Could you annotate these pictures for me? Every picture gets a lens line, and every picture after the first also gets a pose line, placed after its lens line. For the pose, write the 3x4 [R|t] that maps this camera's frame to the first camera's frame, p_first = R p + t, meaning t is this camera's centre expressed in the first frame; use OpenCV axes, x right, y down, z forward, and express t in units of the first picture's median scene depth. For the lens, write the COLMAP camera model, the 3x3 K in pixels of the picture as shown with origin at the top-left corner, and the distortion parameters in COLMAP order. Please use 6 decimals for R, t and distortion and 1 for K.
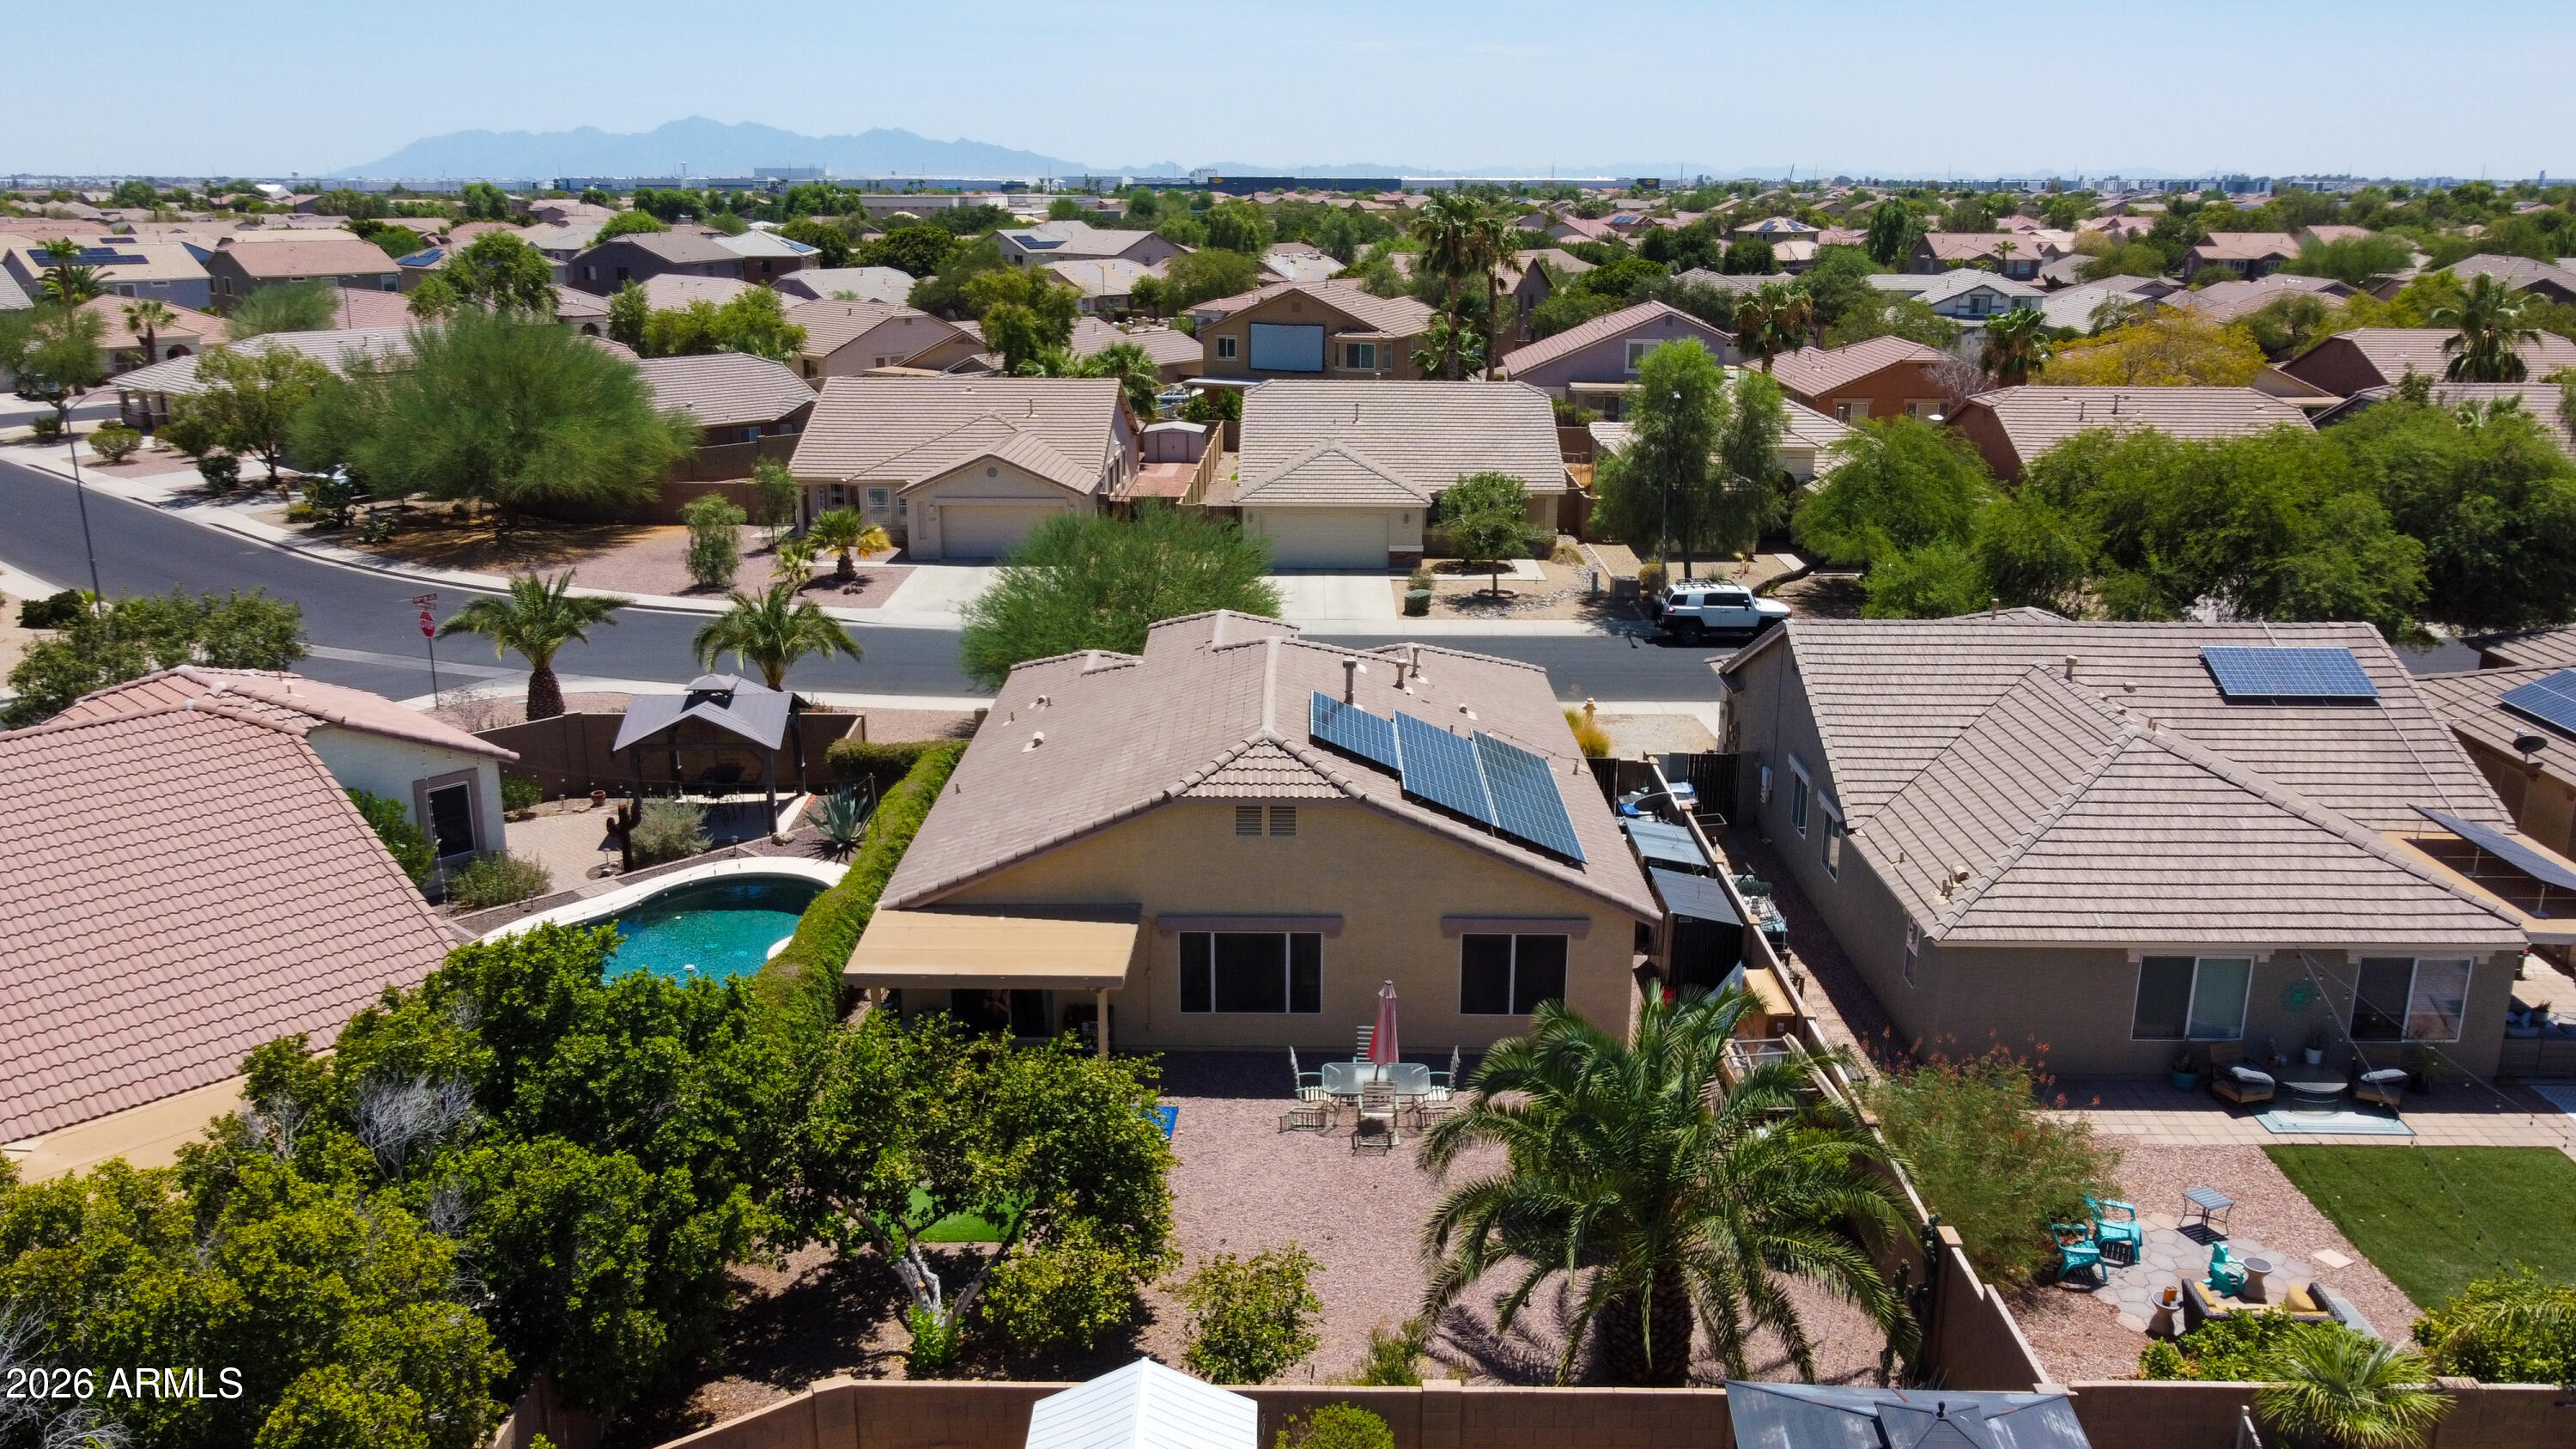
lens RADIAL K [[1977.3, 0, 1288.0], [0, 1977.3, 724.5], [0, 0, 1]] dist [-0.003062, -0.011364]
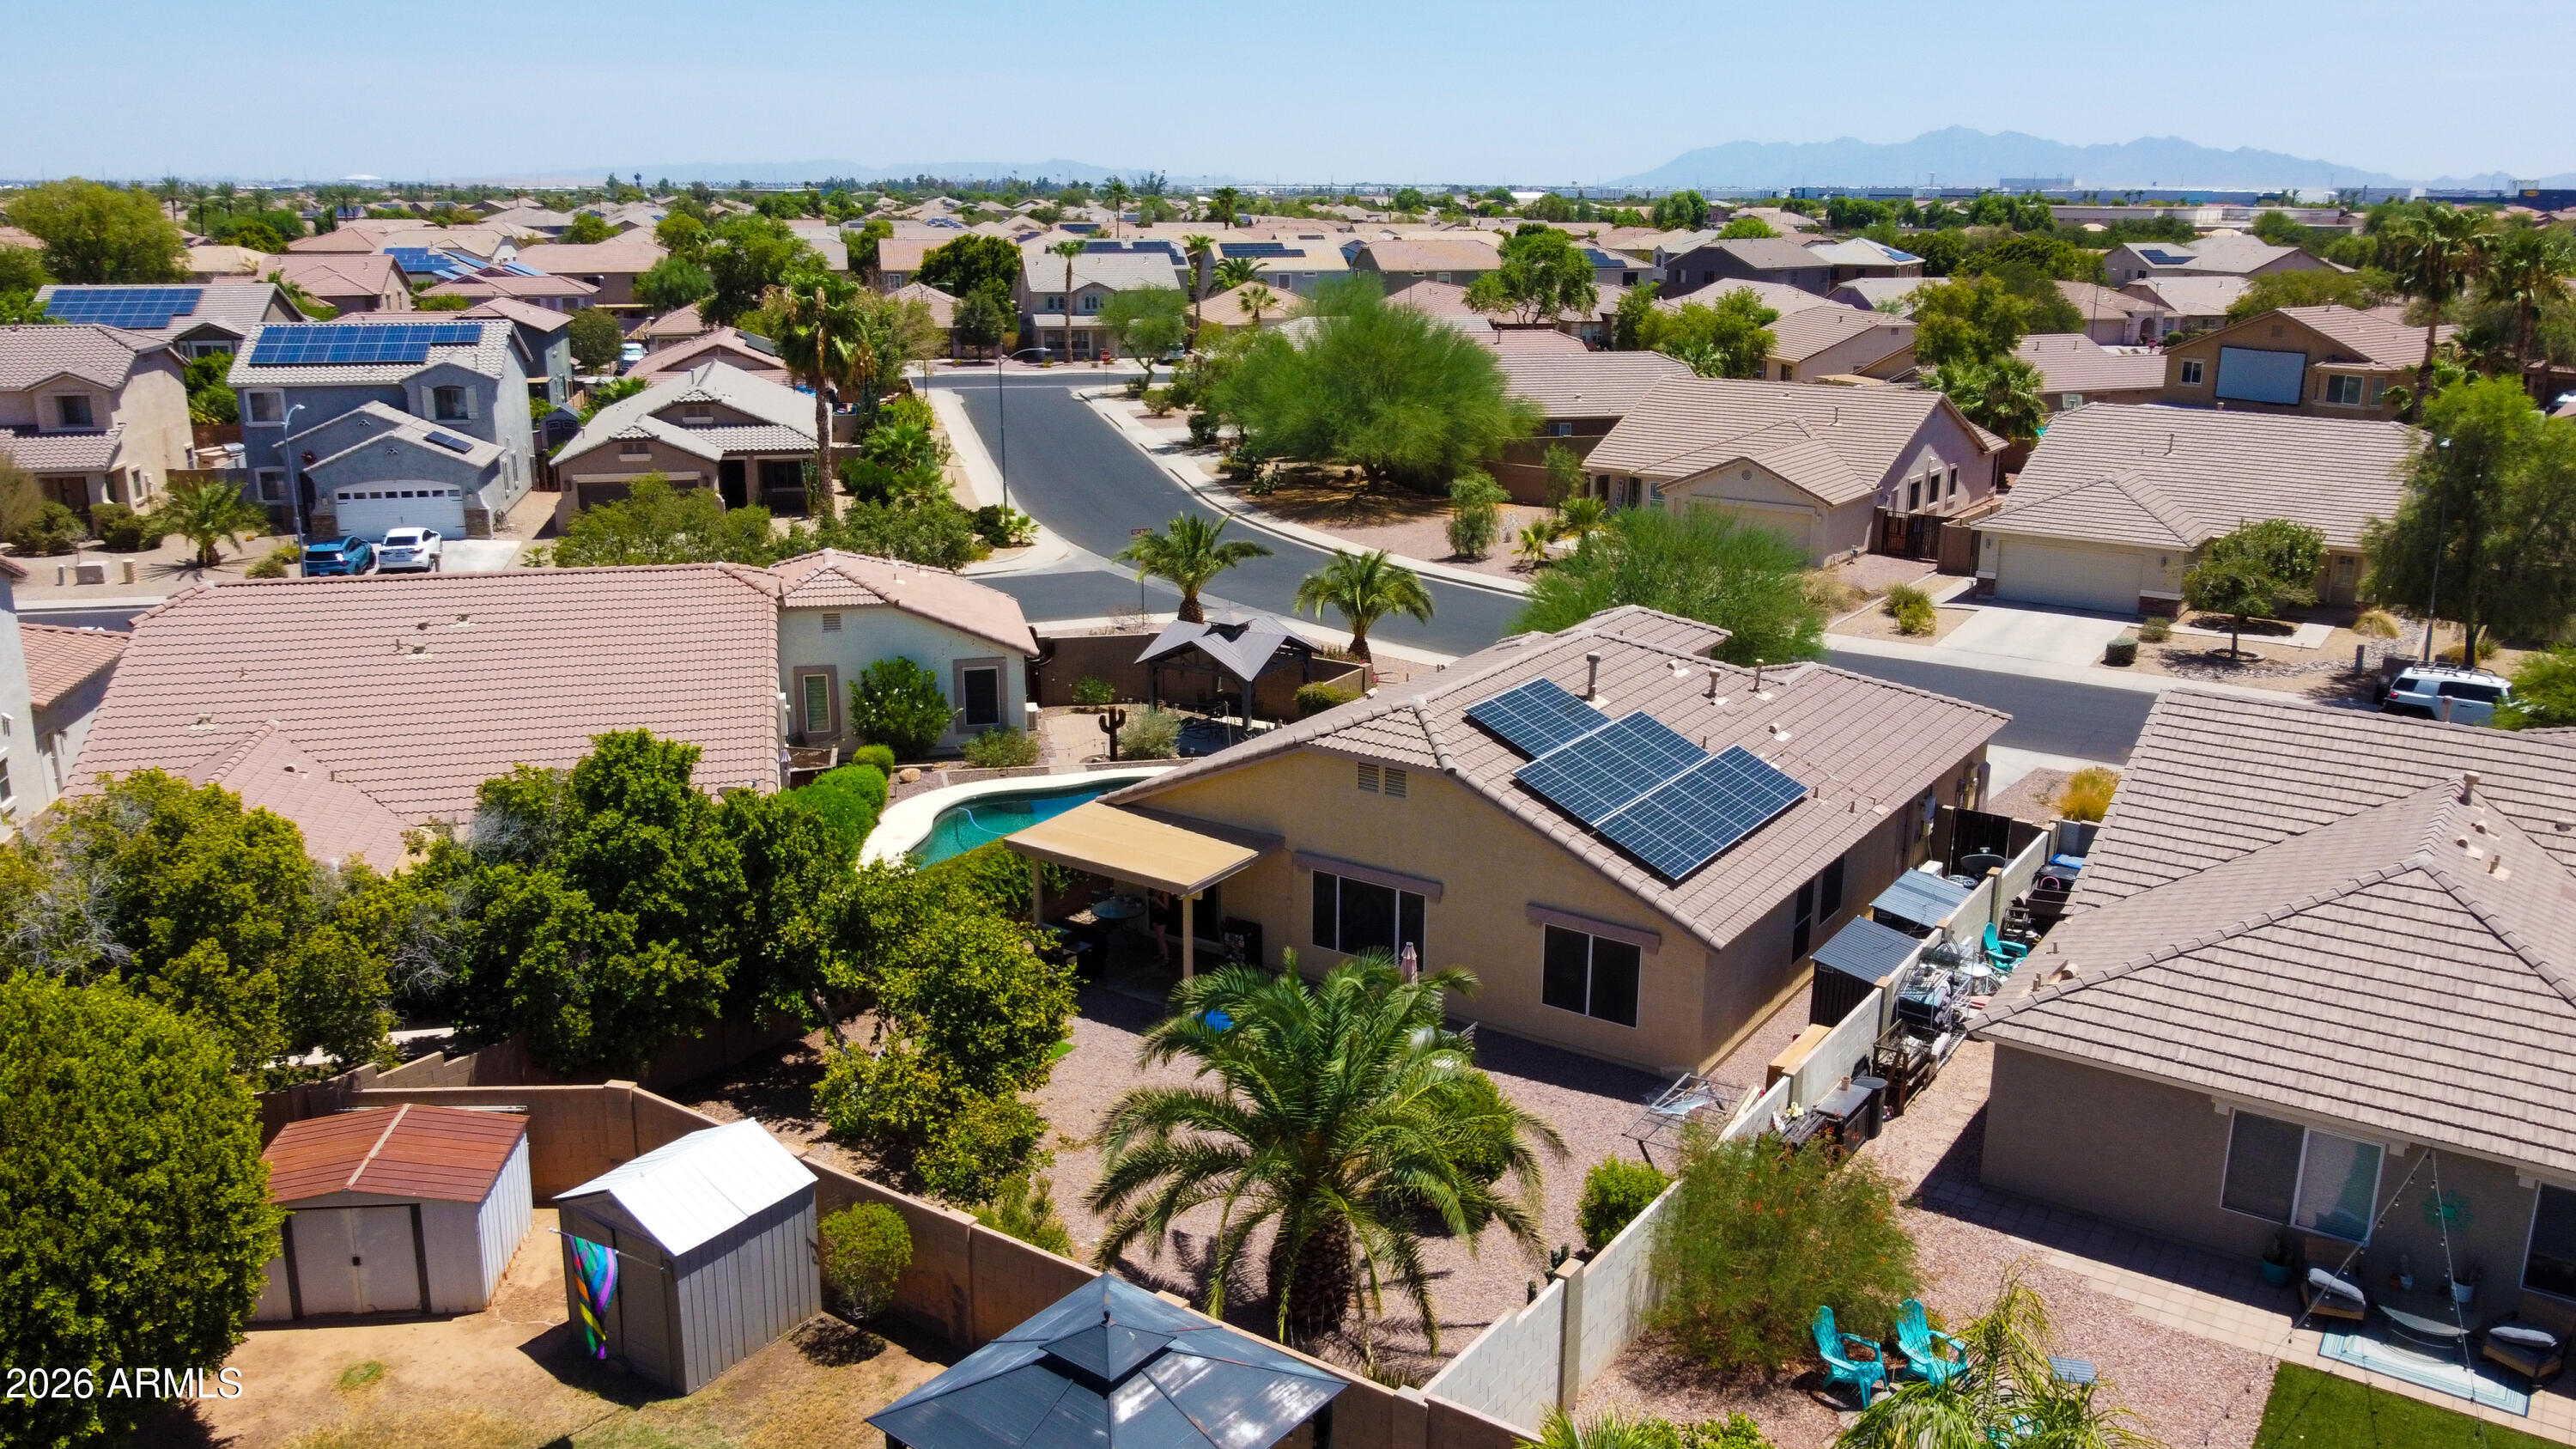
lens RADIAL K [[1977.3, 0, 1288.0], [0, 1977.3, 724.5], [0, 0, 1]] dist [-0.003062, -0.011364]
pose [[0.826931, 0.148020, -0.542471, 0.387435], [-0.150572, 0.987789, 0.040002, -0.011881], [0.541769, 0.048601, 0.839121, 0.056652]]
